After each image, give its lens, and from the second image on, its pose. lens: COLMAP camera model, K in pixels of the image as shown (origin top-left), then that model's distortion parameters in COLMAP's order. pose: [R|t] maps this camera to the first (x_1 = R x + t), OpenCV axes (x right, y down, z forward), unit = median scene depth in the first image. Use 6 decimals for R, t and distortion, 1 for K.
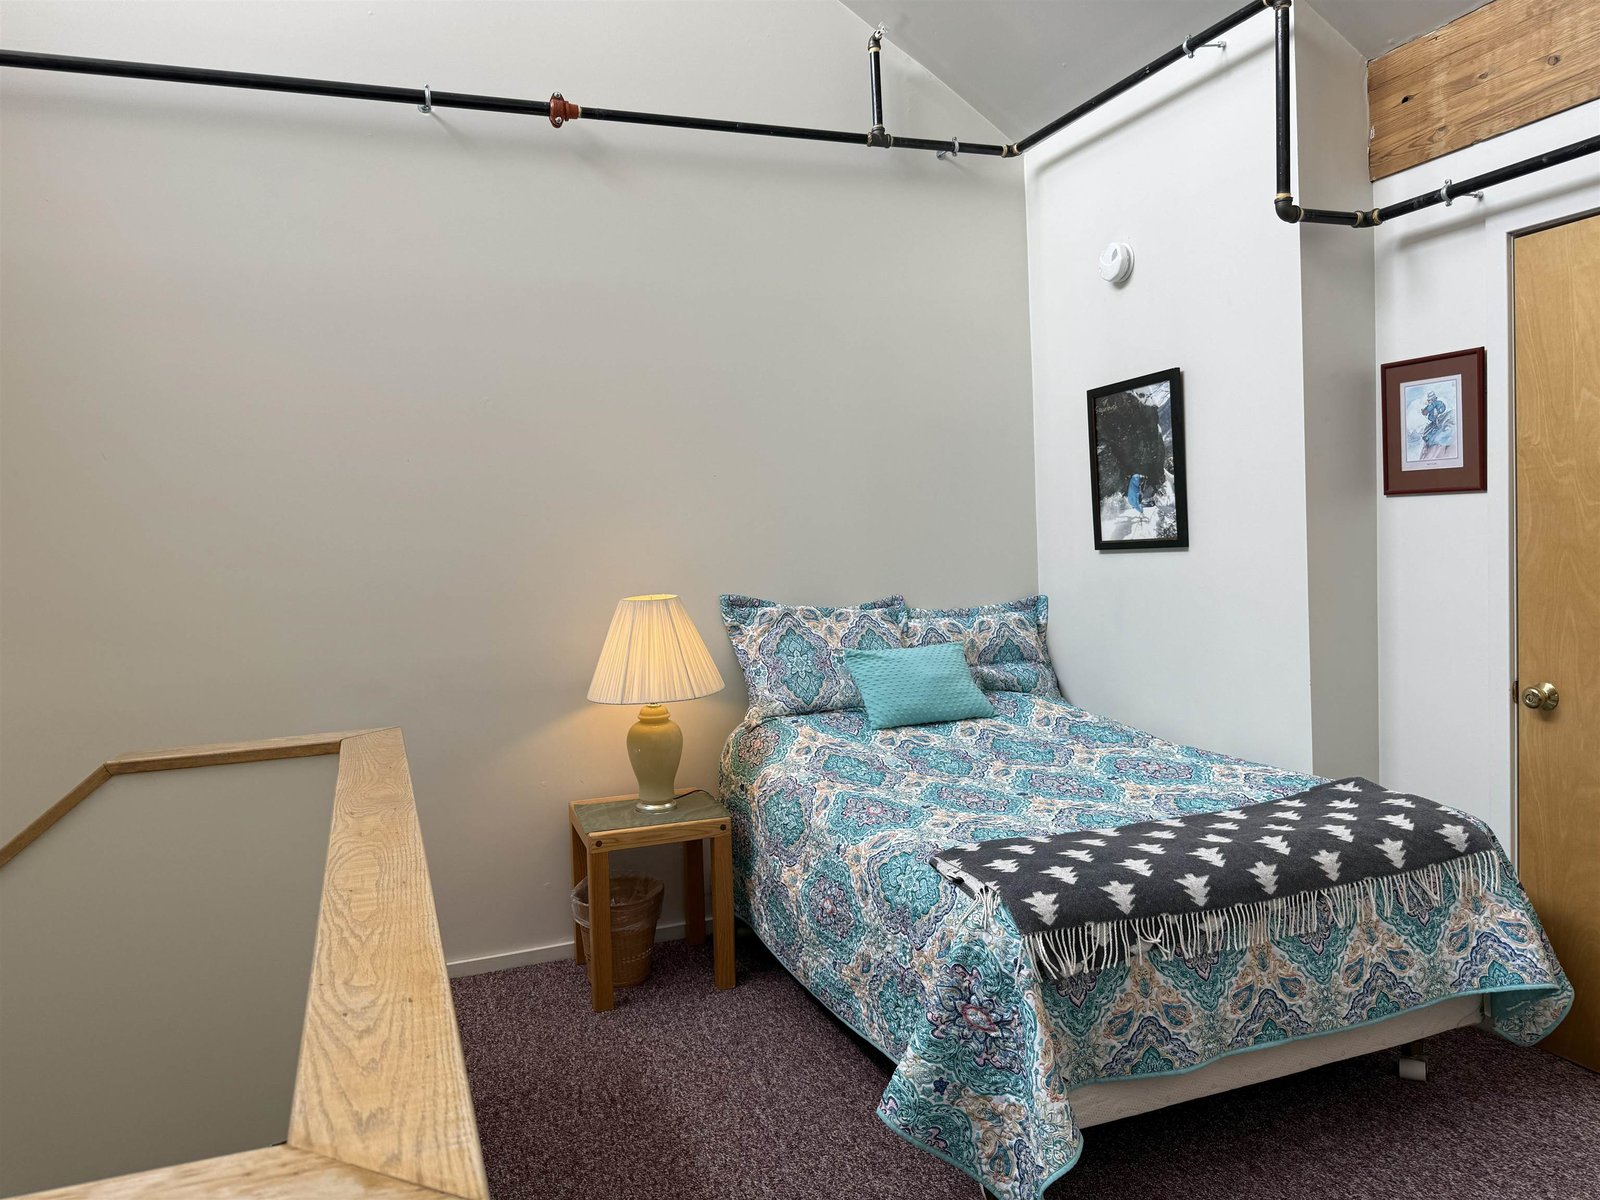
lens RADIAL K [[1157.9, 0, 800.0], [0, 1157.9, 600.0], [0, 0, 1]] dist [0.125465, -0.133250]
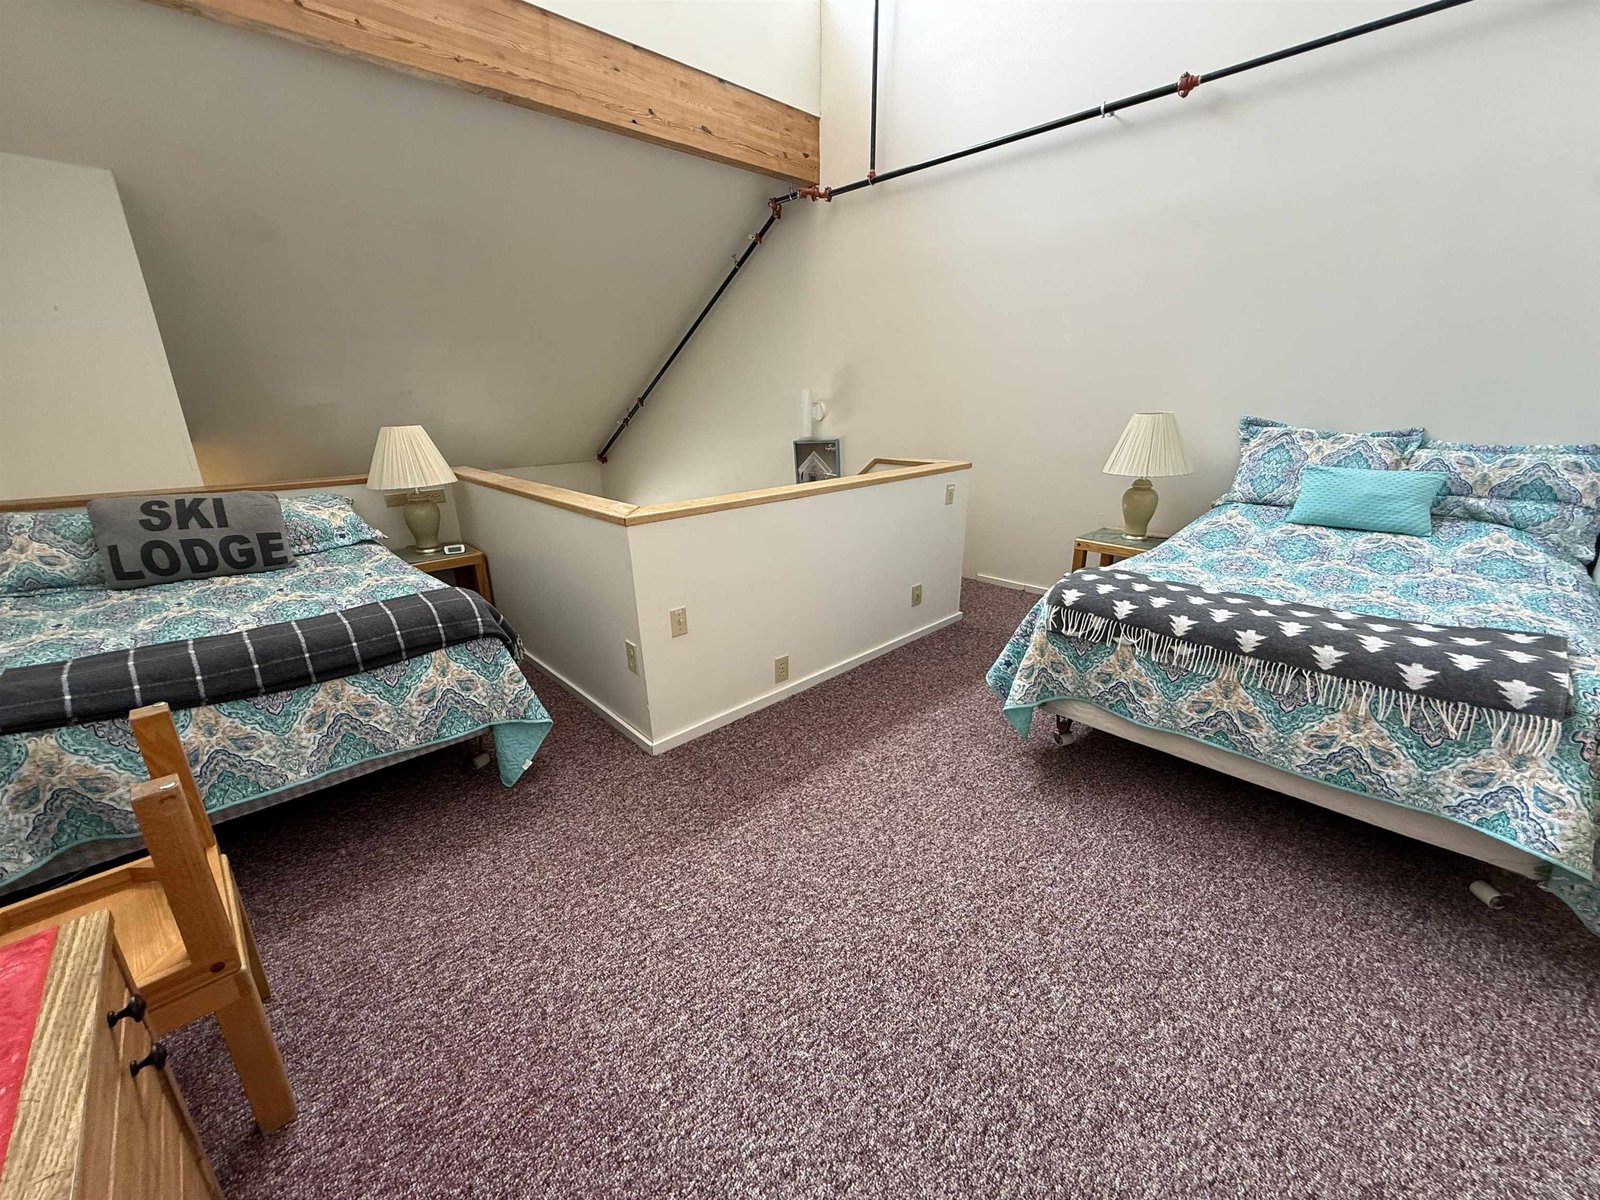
lens RADIAL K [[650.6, 0, 800.0], [0, 650.6, 600.0], [0, 0, 1]] dist [0.008485, -0.000030]
pose [[0.374943, 0.322066, -0.869305, 0.793654], [-0.067538, 0.944711, 0.320873, -0.018666], [0.924585, -0.061598, 0.375964, 0.217088]]
